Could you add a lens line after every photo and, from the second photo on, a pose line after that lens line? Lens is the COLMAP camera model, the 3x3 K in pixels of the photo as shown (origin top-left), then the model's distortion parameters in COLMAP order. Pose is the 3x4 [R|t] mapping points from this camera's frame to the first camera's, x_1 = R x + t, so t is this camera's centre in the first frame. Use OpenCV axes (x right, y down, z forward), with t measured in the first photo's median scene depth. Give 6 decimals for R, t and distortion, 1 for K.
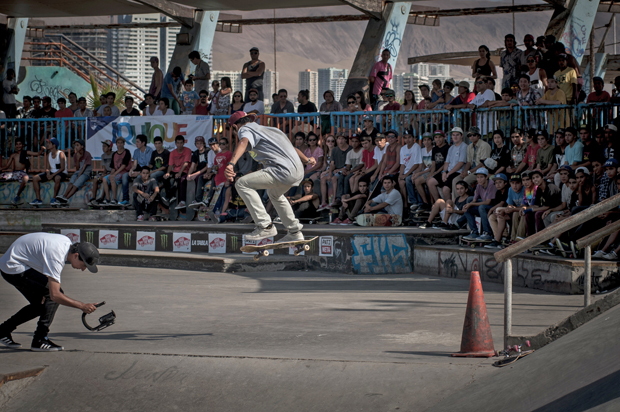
lens RADIAL K [[2111.7, 0, 308.5], [0, 2111.7, 206.2], [0, 0, 1]] dist [-0.230583, 0.000000]
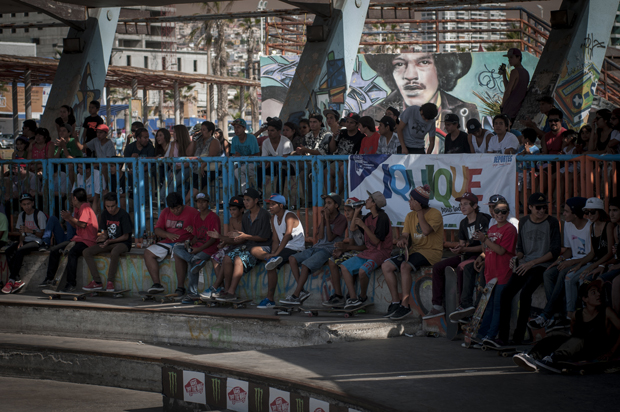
lens RADIAL K [[2111.7, 0, 310.1], [0, 2111.7, 205.9], [0, 0, 1]] dist [-0.230583, 0.000000]
pose [[0.925621, -0.006864, -0.378391, 0.128106], [0.016083, 0.999646, 0.021209, -0.043570], [0.378111, -0.025717, 0.925403, 0.445887]]
